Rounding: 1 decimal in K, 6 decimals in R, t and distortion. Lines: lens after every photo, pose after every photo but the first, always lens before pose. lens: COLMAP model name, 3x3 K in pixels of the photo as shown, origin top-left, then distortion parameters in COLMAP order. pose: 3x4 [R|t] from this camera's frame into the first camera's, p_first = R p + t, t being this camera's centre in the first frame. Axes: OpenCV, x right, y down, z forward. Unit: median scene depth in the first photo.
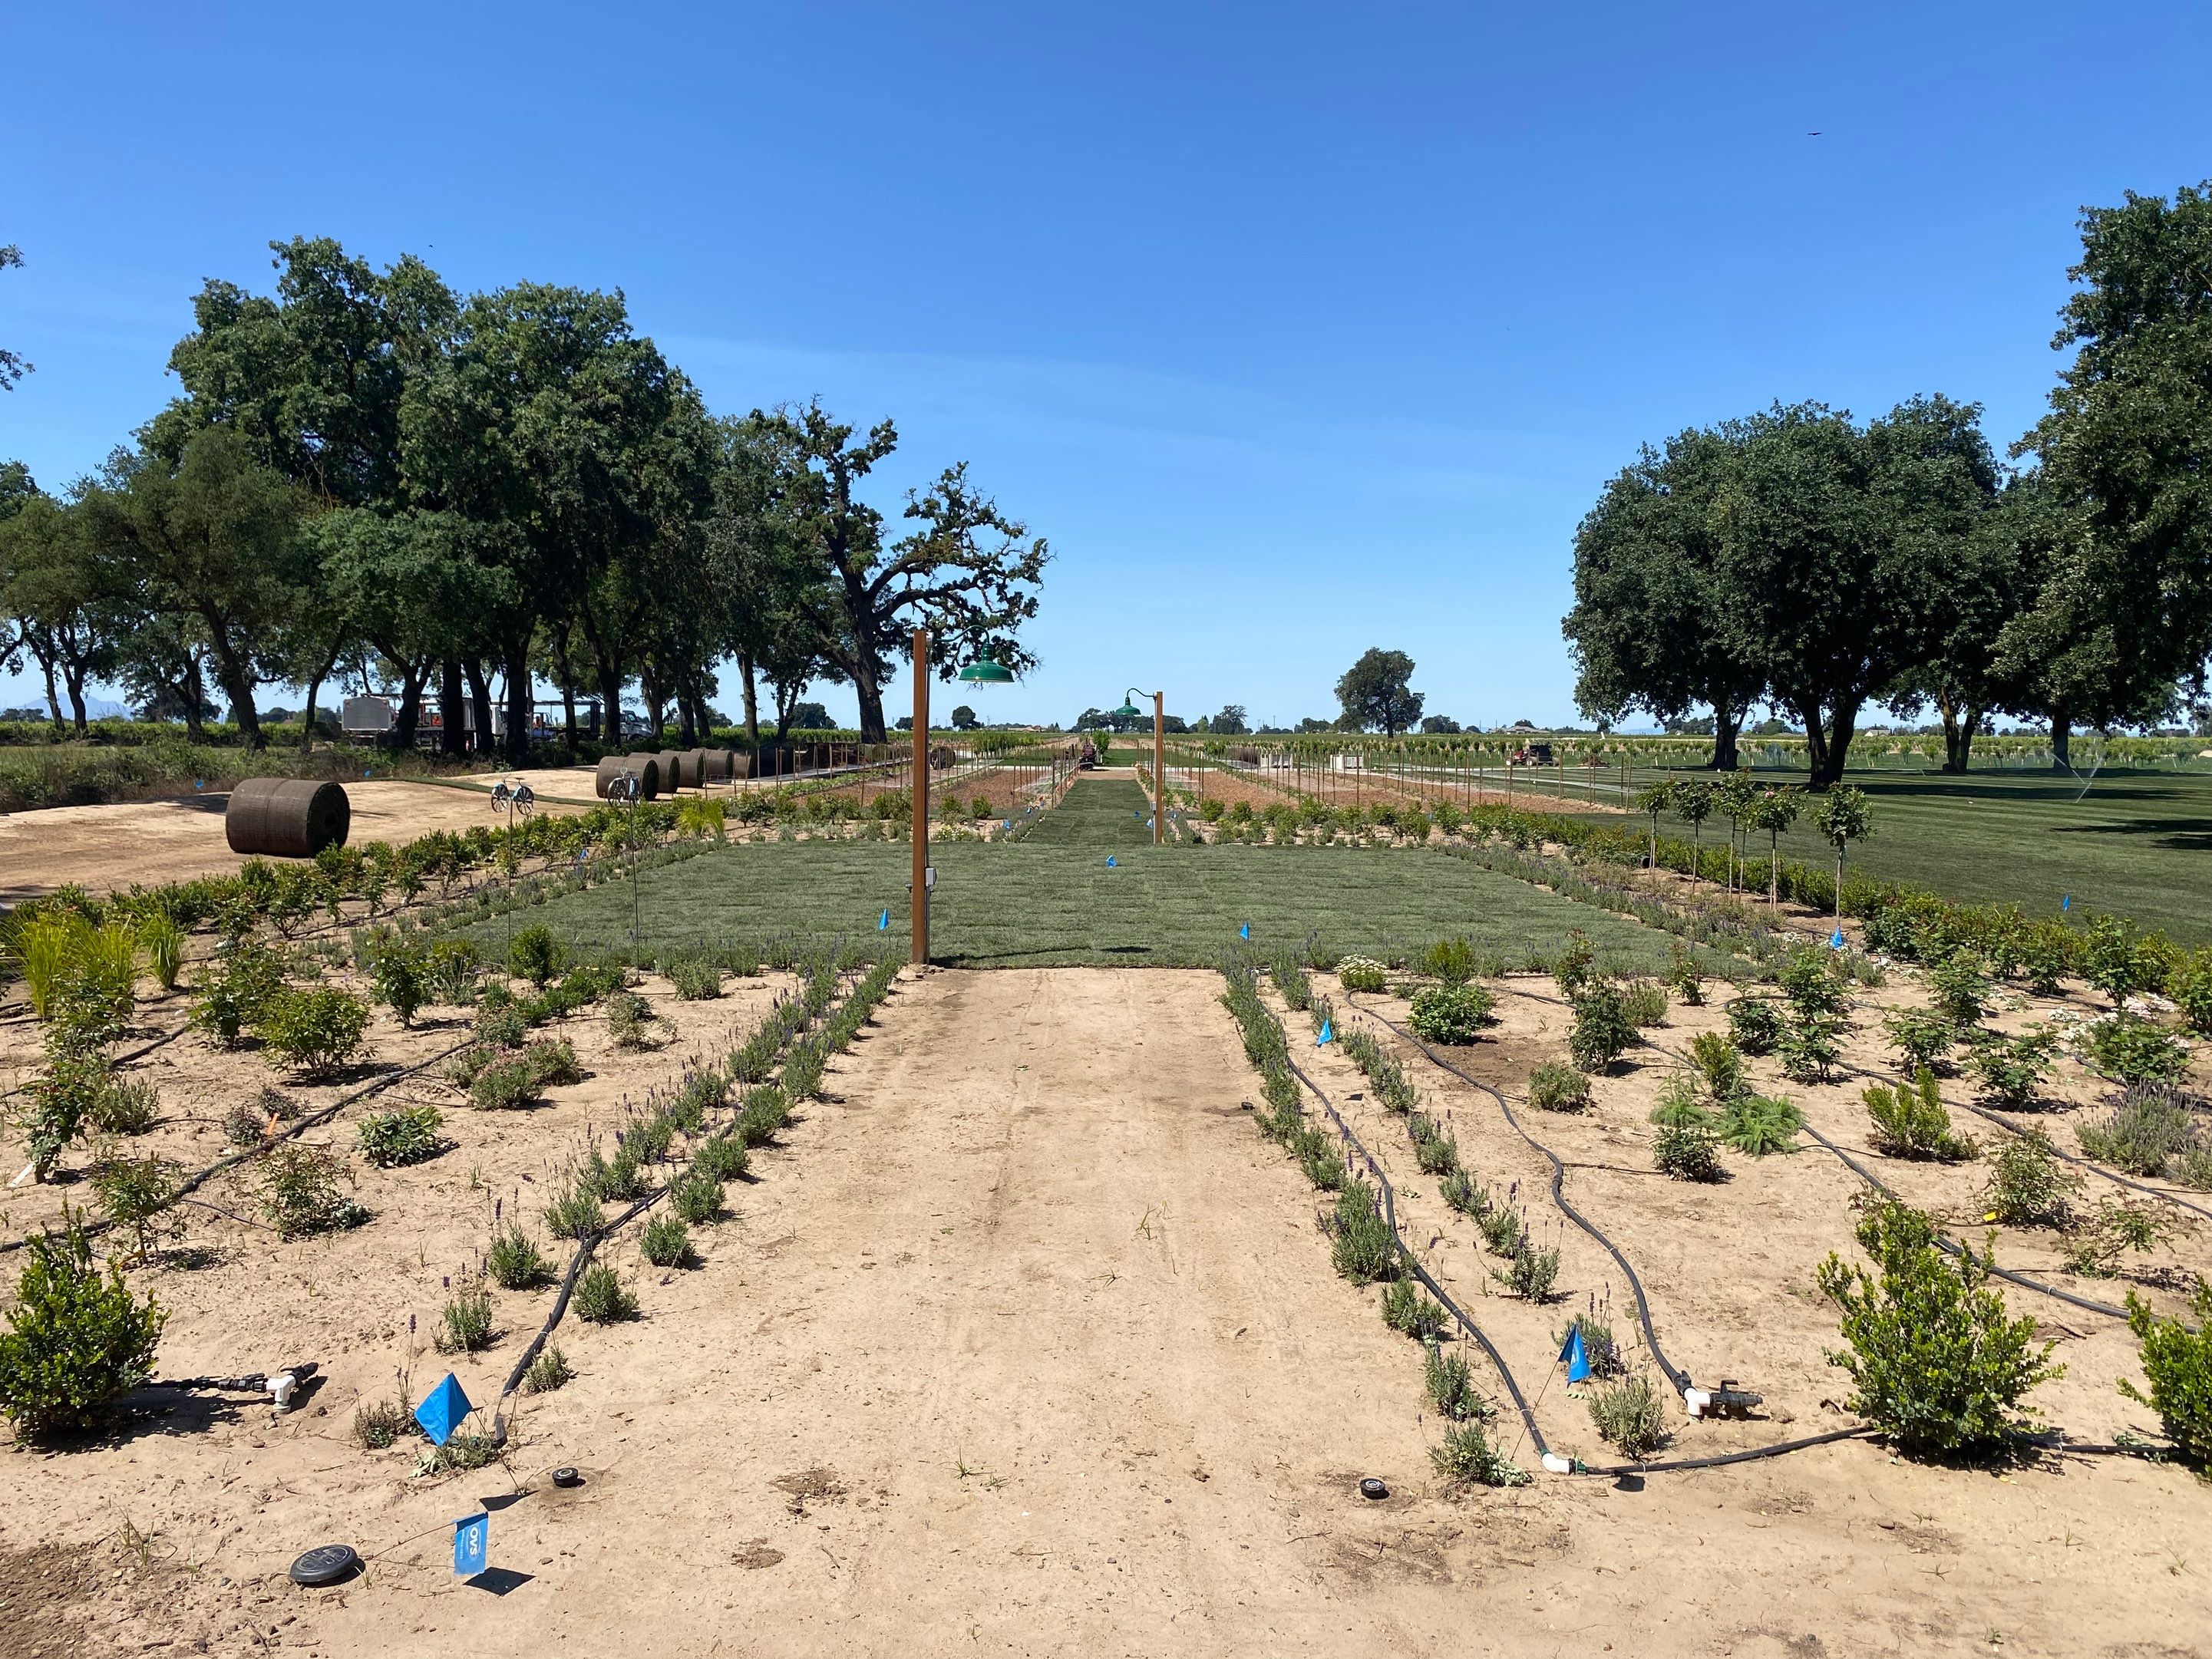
lens RADIAL K [[1690.7, 0, 1081.3], [0, 1690.7, 832.0], [0, 0, 1]] dist [-0.002305, 0.008881]
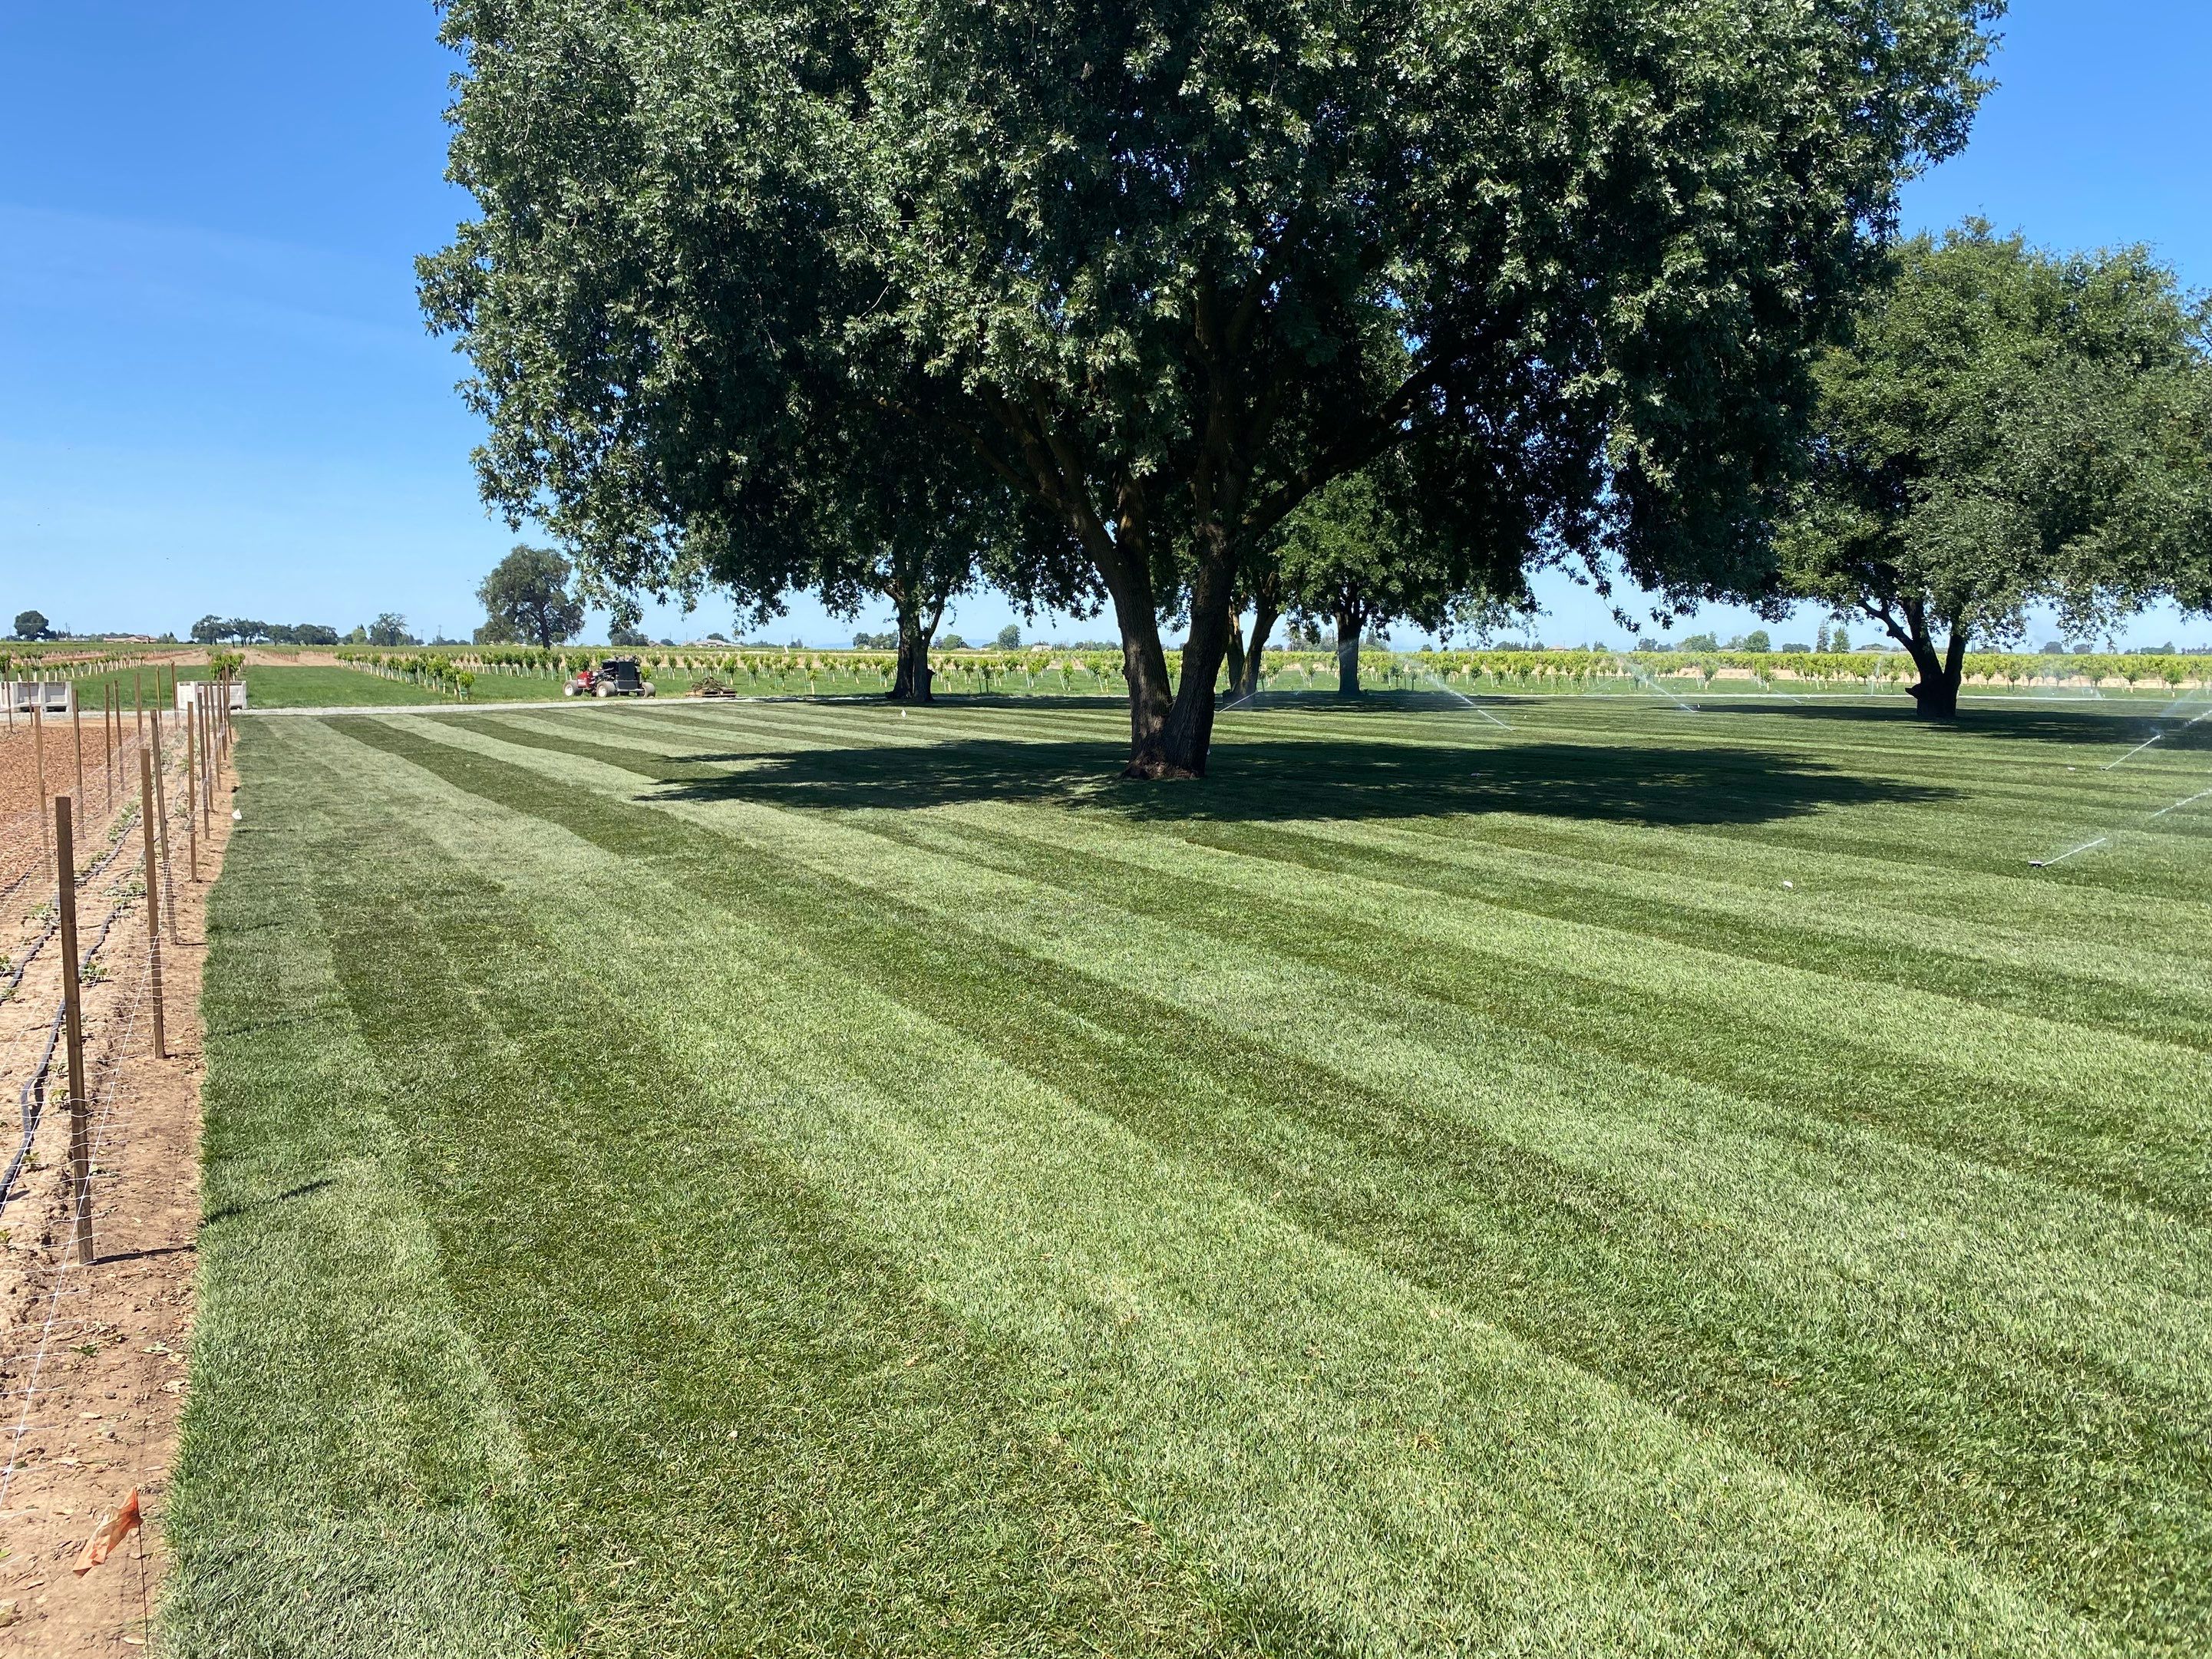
lens RADIAL K [[1690.7, 0, 1081.3], [0, 1690.7, 832.0], [0, 0, 1]] dist [-0.002305, 0.008881]
pose [[0.894466, -0.047144, 0.444643, 0.244726], [0.024311, 0.998083, 0.056919, -0.034927], [-0.446474, -0.040102, 0.893897, 0.647556]]
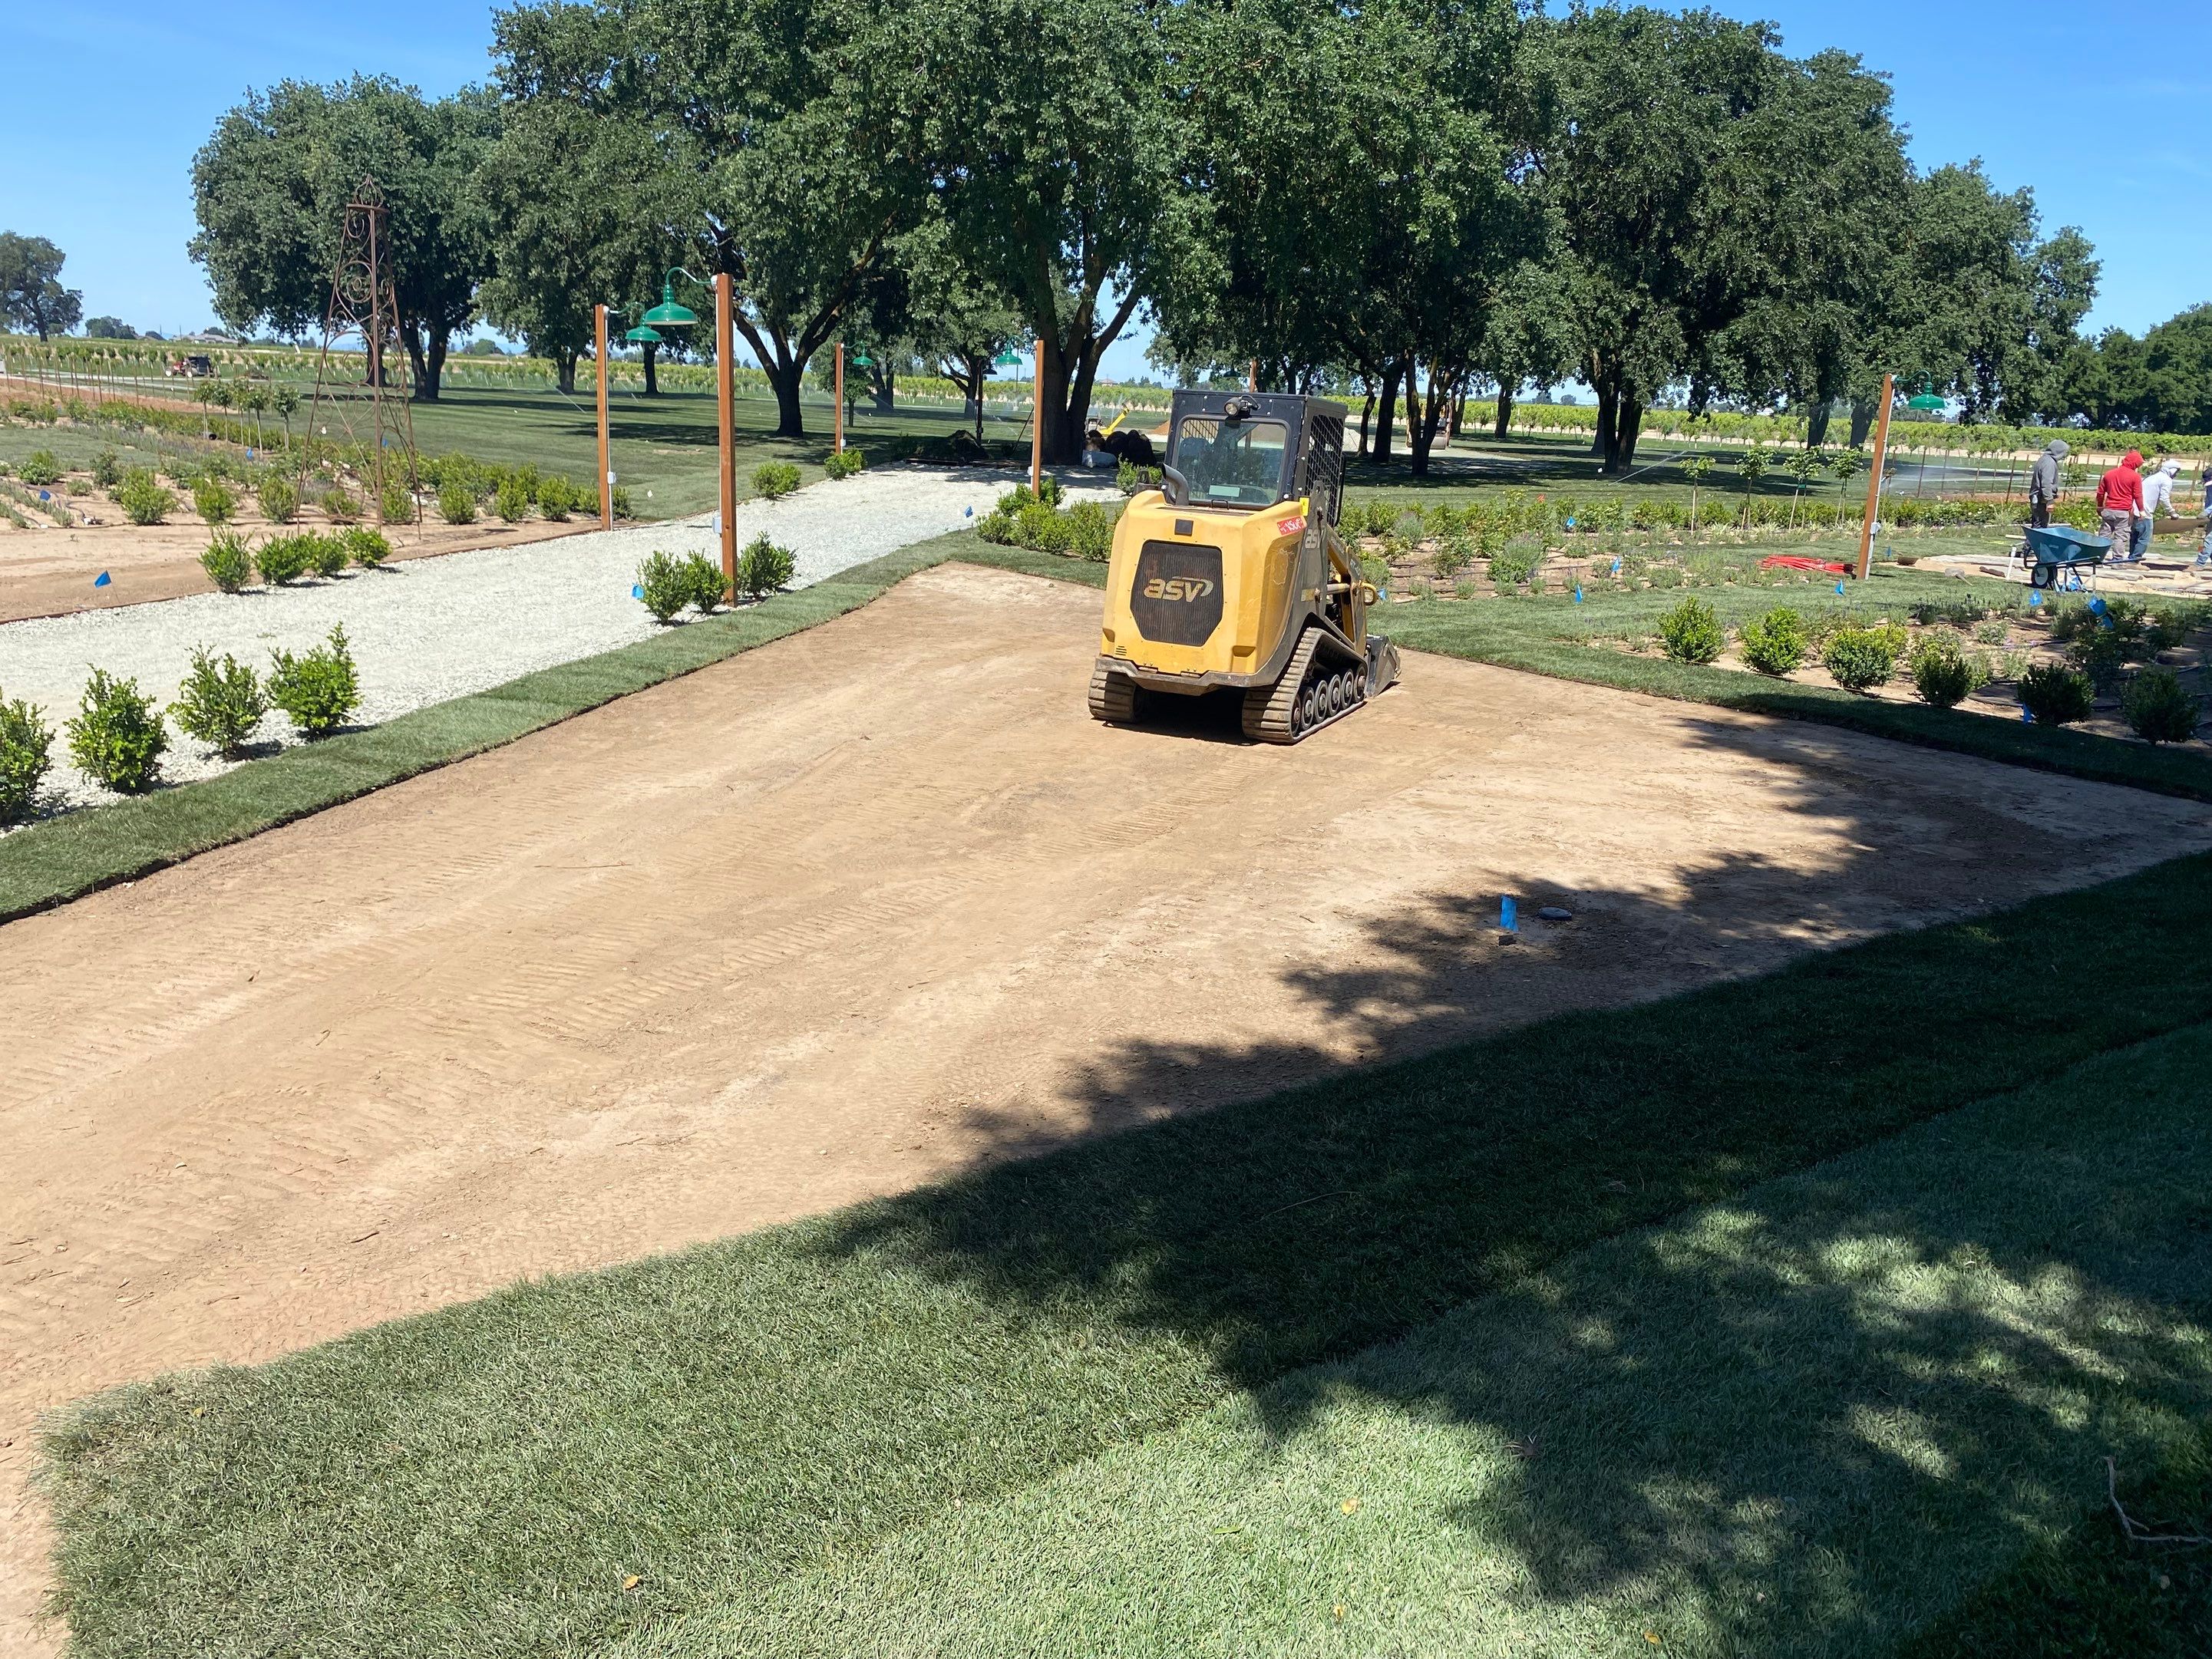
lens RADIAL K [[1690.7, 0, 1081.3], [0, 1690.7, 832.0], [0, 0, 1]] dist [-0.002305, 0.008881]
pose [[0.757113, -0.138582, 0.638416, -0.042535], [-0.003197, 0.976444, 0.215749, 0.014125], [-0.653276, -0.165387, 0.738836, -0.300008]]
